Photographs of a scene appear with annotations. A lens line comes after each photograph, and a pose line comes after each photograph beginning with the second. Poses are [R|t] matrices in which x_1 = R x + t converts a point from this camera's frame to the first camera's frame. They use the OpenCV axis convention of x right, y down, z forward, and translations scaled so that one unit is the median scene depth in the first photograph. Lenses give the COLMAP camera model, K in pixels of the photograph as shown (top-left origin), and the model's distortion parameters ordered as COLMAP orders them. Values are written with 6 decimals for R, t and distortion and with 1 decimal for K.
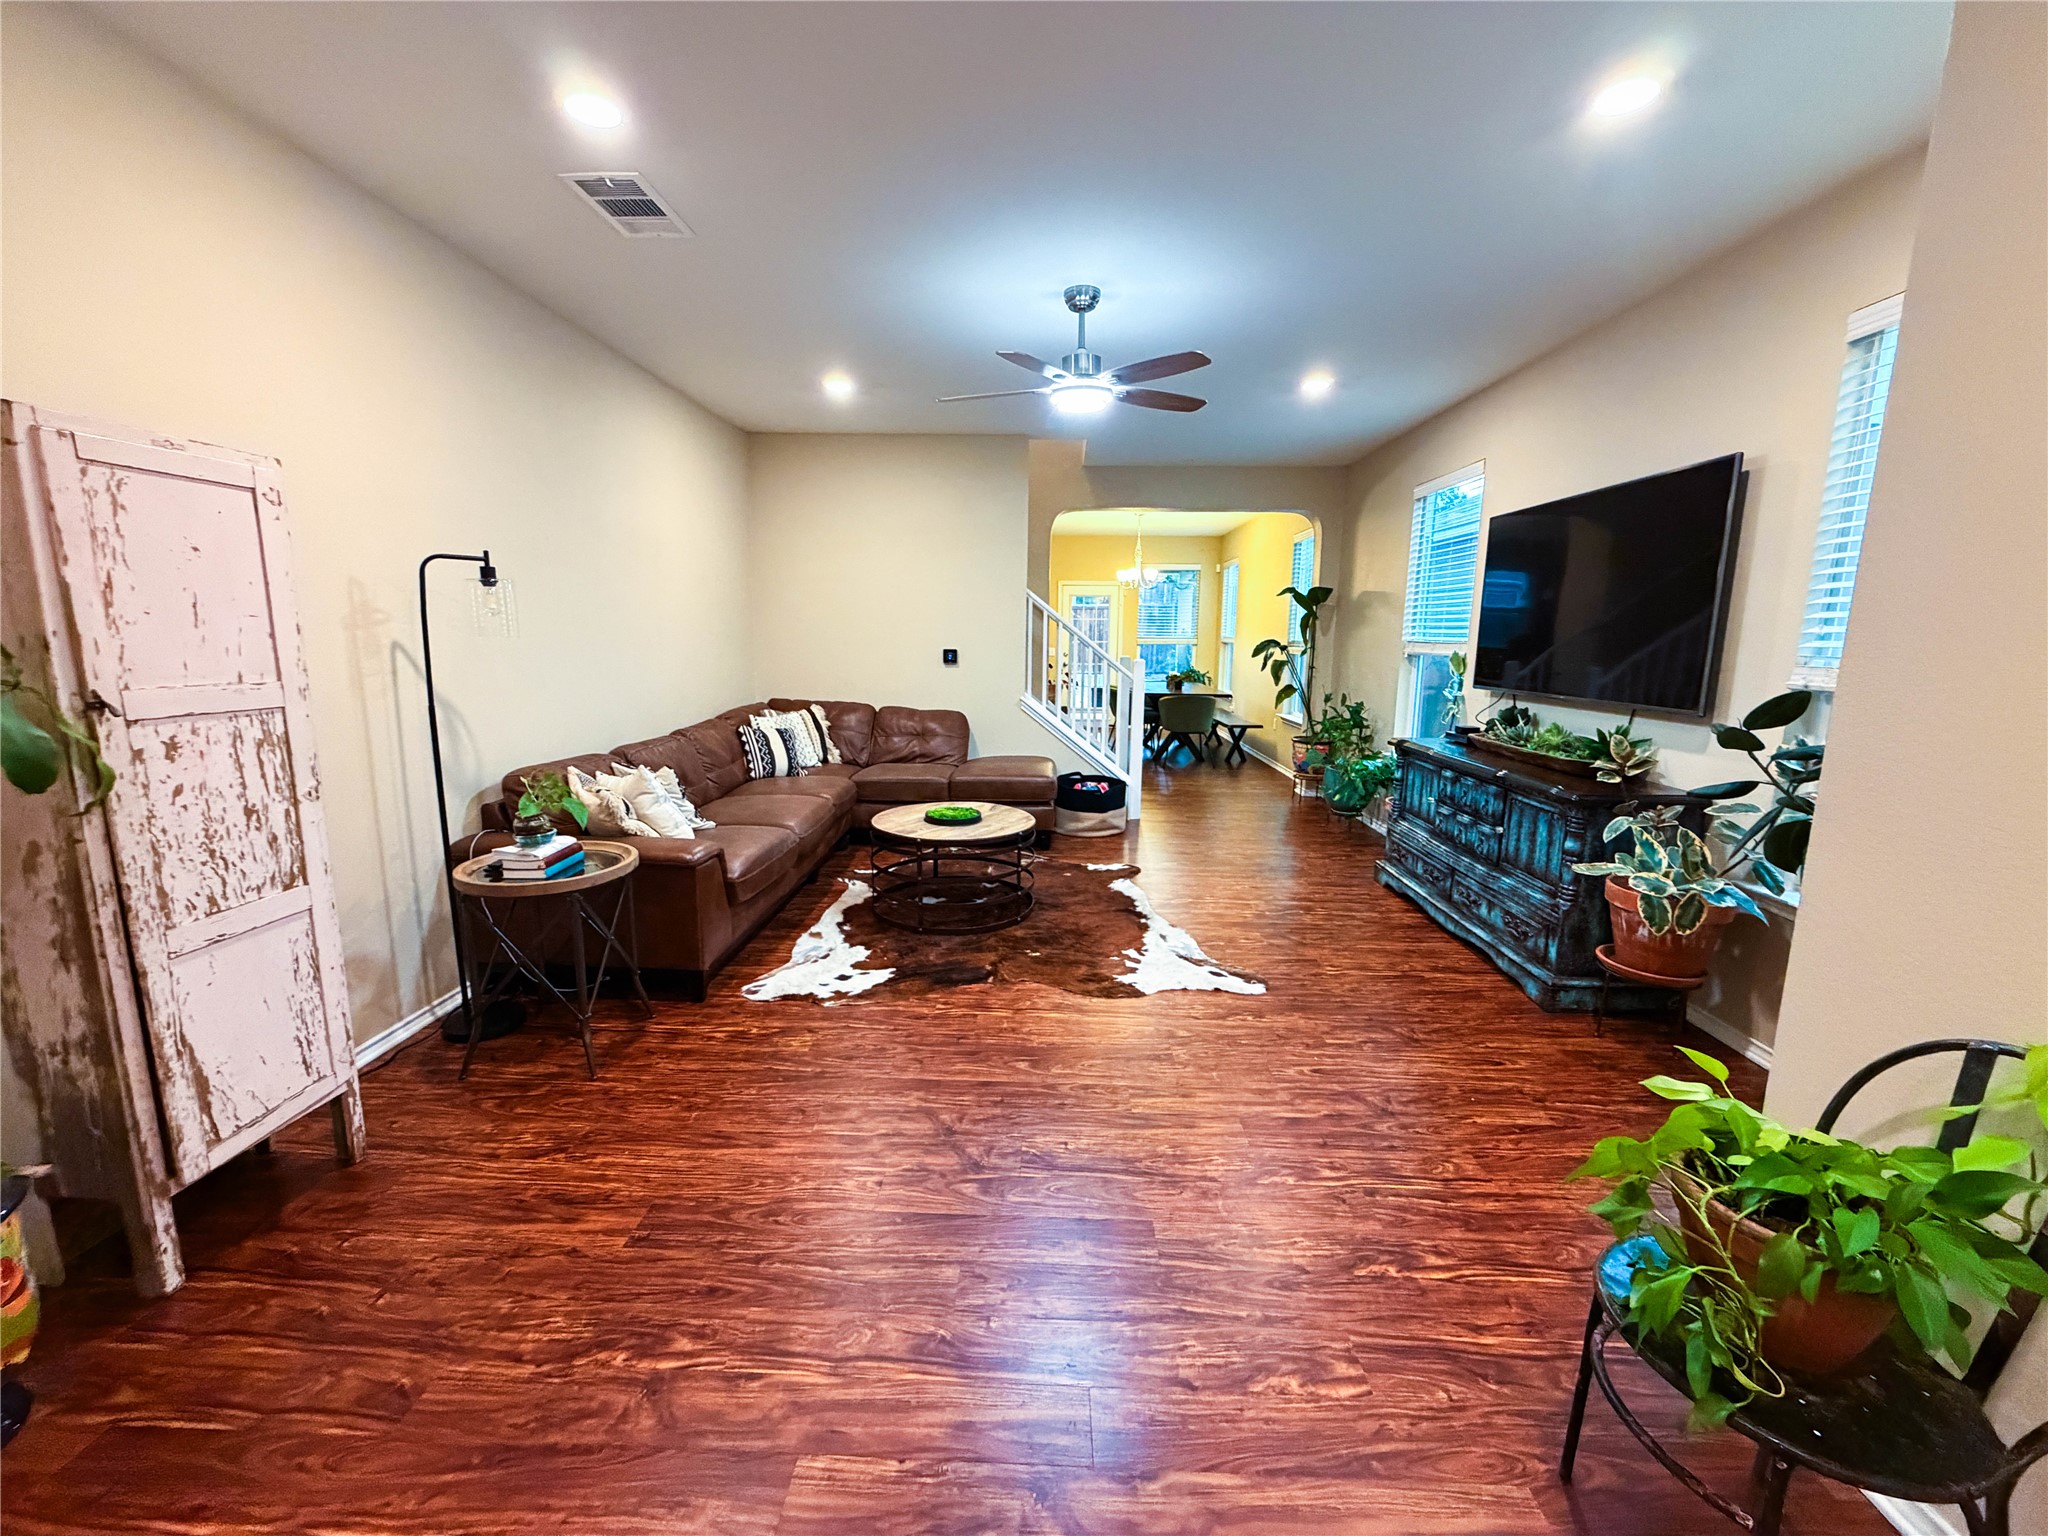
lens RADIAL K [[821.1, 0, 1025.4], [0, 821.1, 773.1], [0, 0, 1]] dist [0.000159, 0.000241]
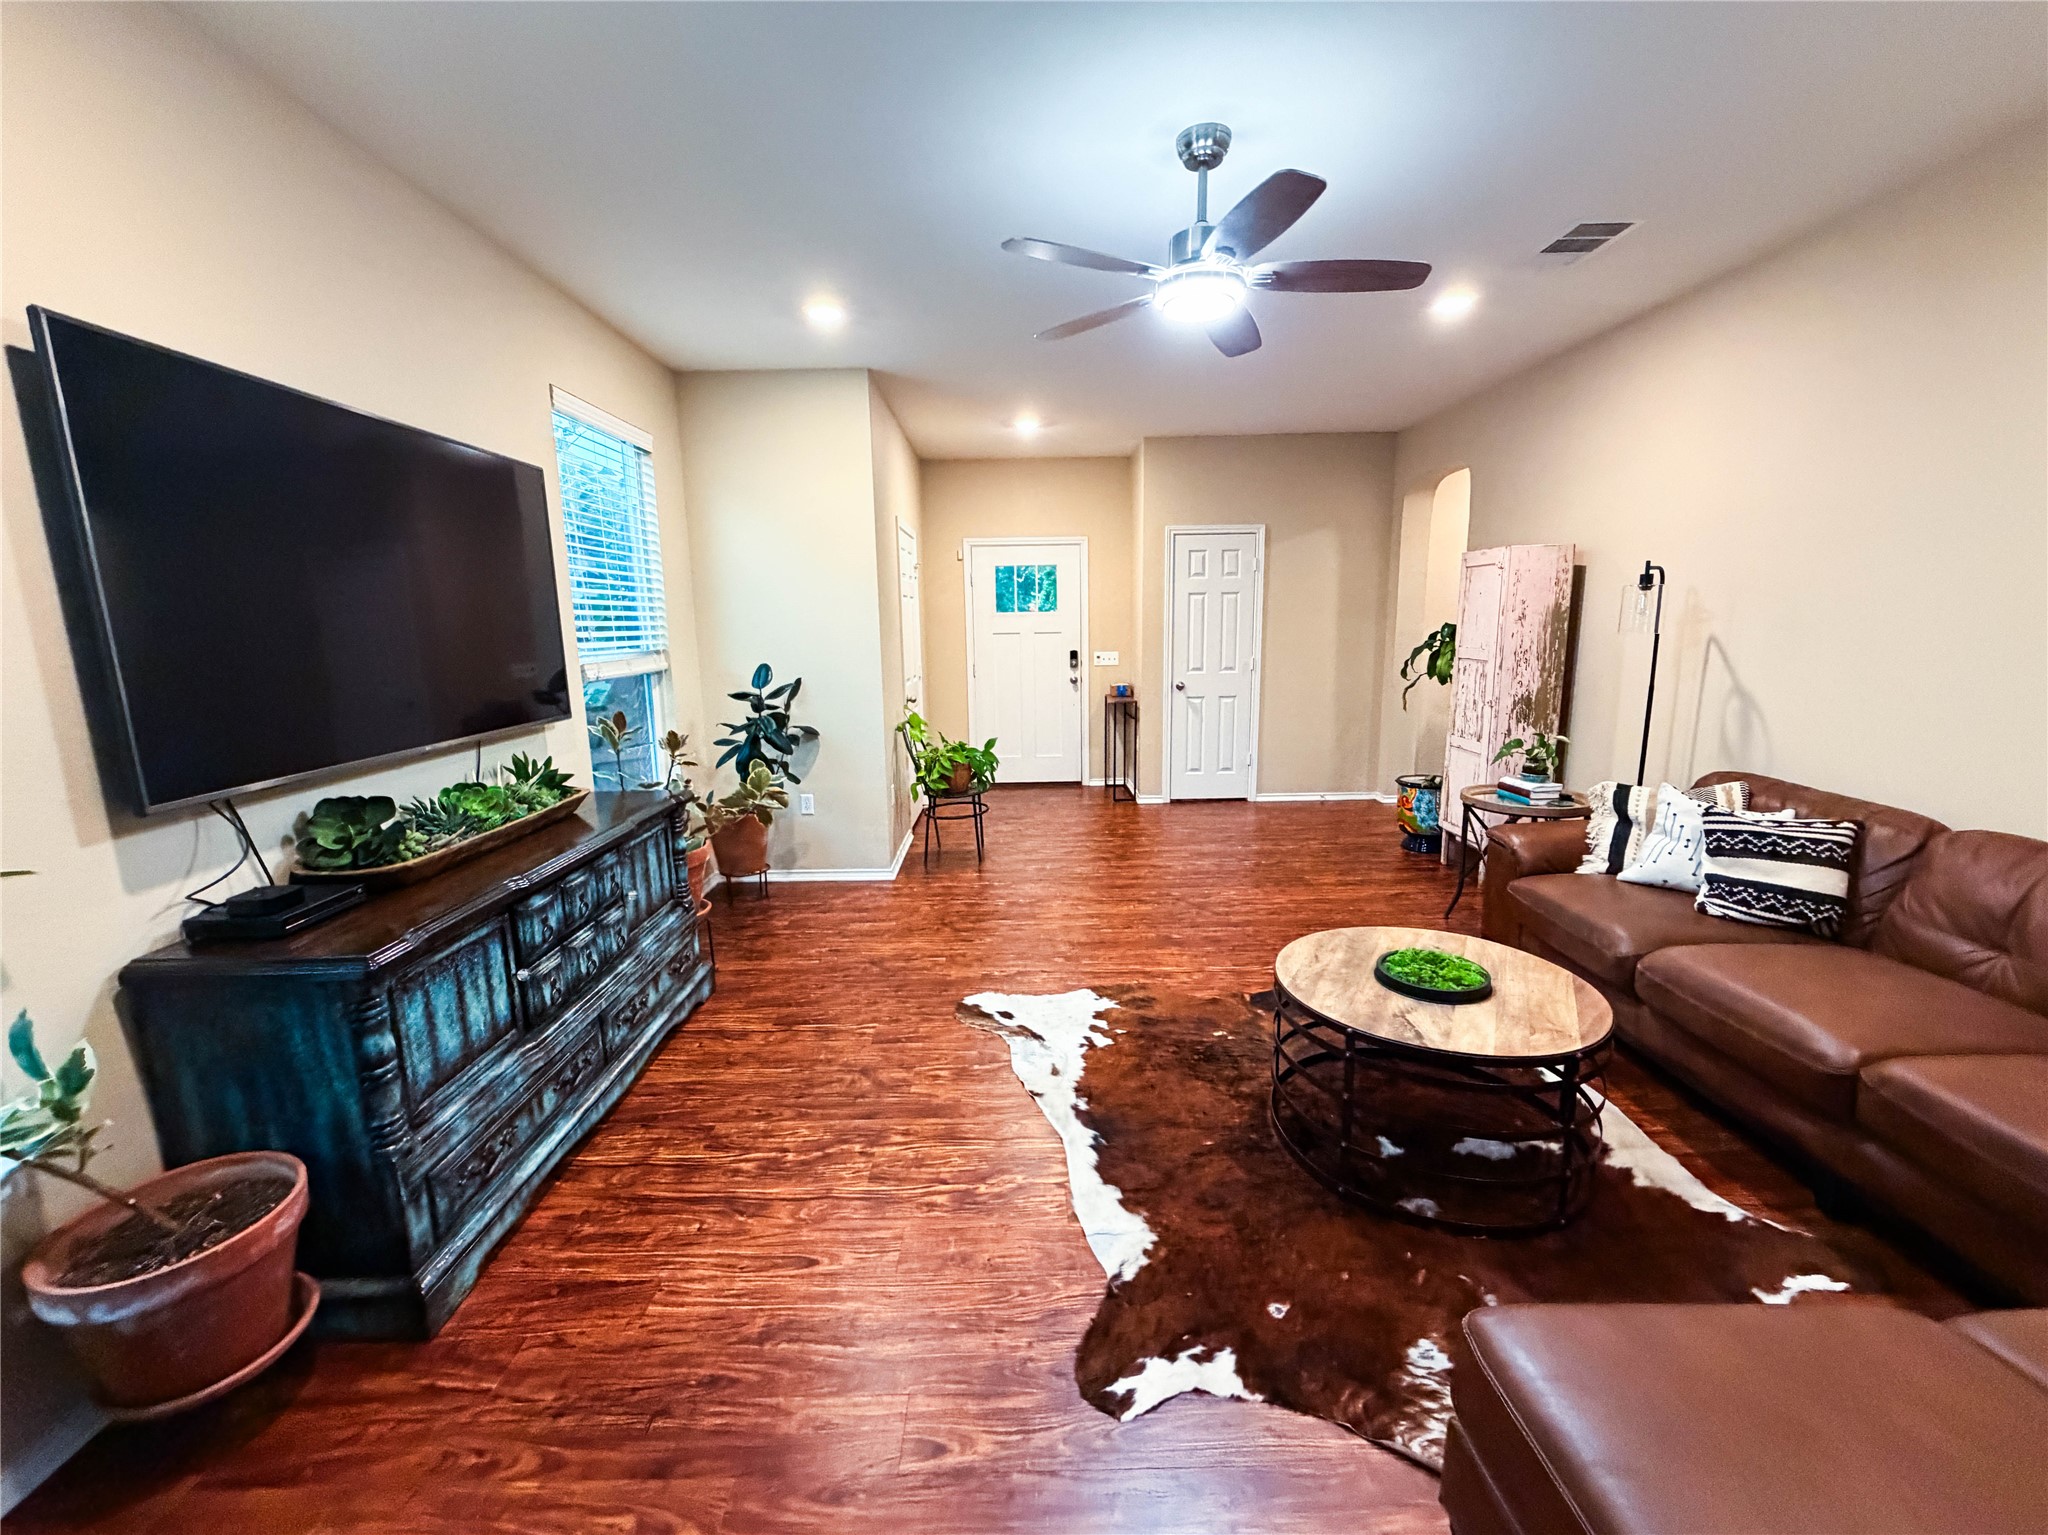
lens RADIAL K [[821.1, 0, 1024.7], [0, 821.1, 762.4], [0, 0, 1]] dist [0.000159, 0.000241]
pose [[-0.999159, 0.014383, -0.038402, 0.237879], [0.000673, 0.942089, 0.335362, -0.311207], [0.041001, 0.335054, -0.941306, 1.717623]]
